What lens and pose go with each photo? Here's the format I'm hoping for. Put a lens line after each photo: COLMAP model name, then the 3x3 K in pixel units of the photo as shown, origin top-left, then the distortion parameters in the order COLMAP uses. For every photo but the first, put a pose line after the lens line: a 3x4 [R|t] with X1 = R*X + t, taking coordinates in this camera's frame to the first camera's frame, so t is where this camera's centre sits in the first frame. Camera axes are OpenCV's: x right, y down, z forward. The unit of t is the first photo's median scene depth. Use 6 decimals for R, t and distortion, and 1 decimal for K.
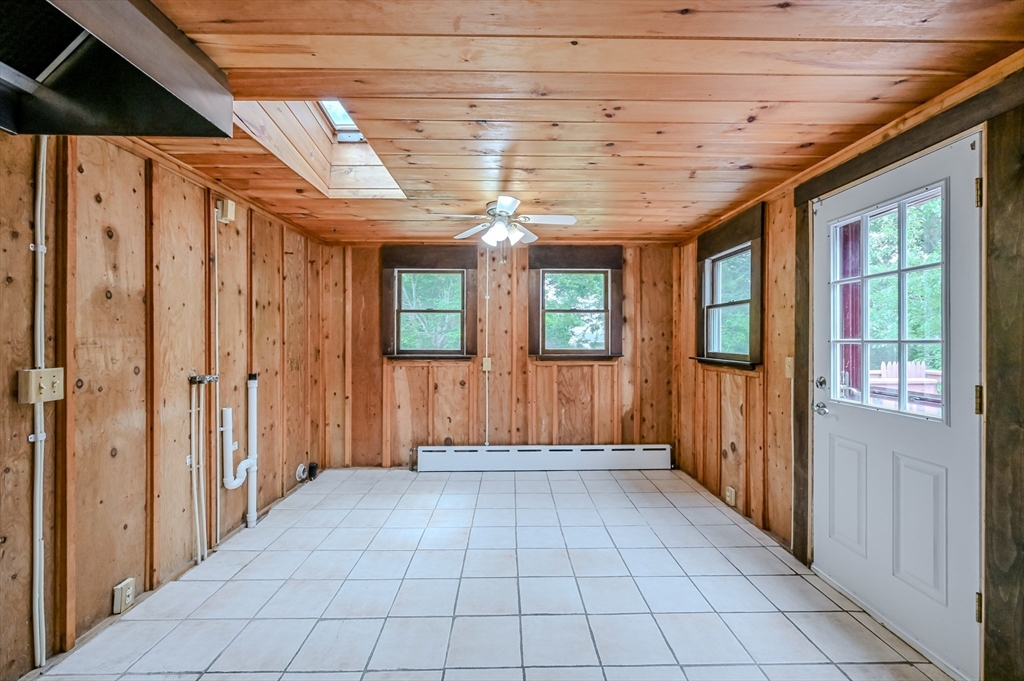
lens RADIAL K [[408.7, 0, 515.3], [0, 408.7, 338.9], [0, 0, 1]] dist [0.002215, 0.000142]
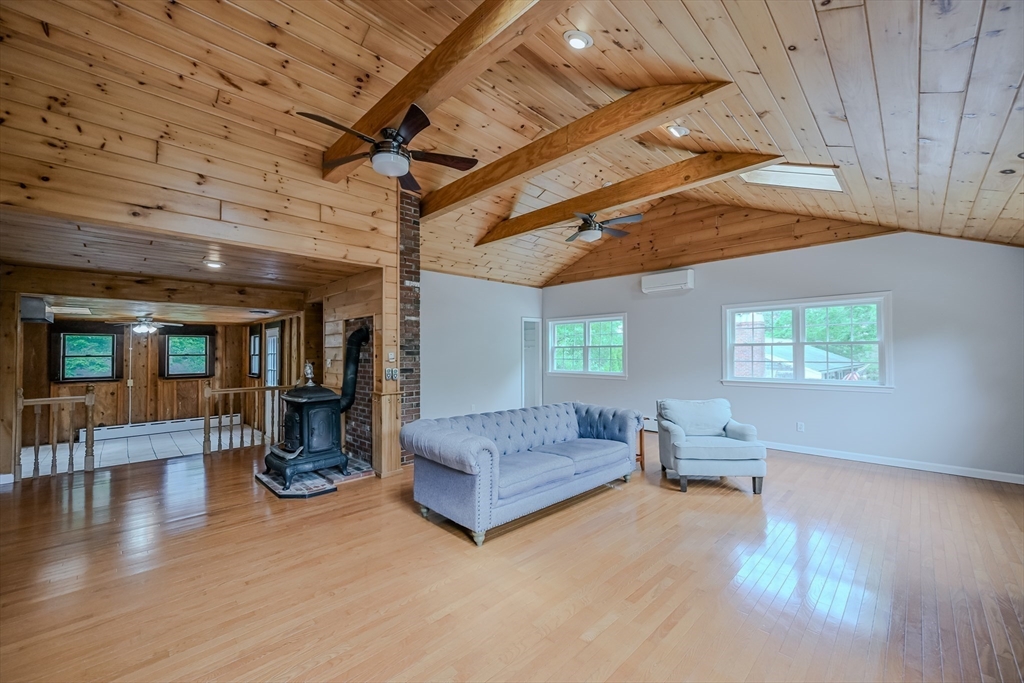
lens RADIAL K [[404.2, 0, 511.7], [0, 404.2, 345.3], [0, 0, 1]] dist [-0.002147, 0.000398]
pose [[0.723766, 0.005894, 0.690020, -0.081165], [0.010758, 0.999746, -0.019823, -0.060156], [-0.689961, 0.021771, 0.723519, -1.668785]]
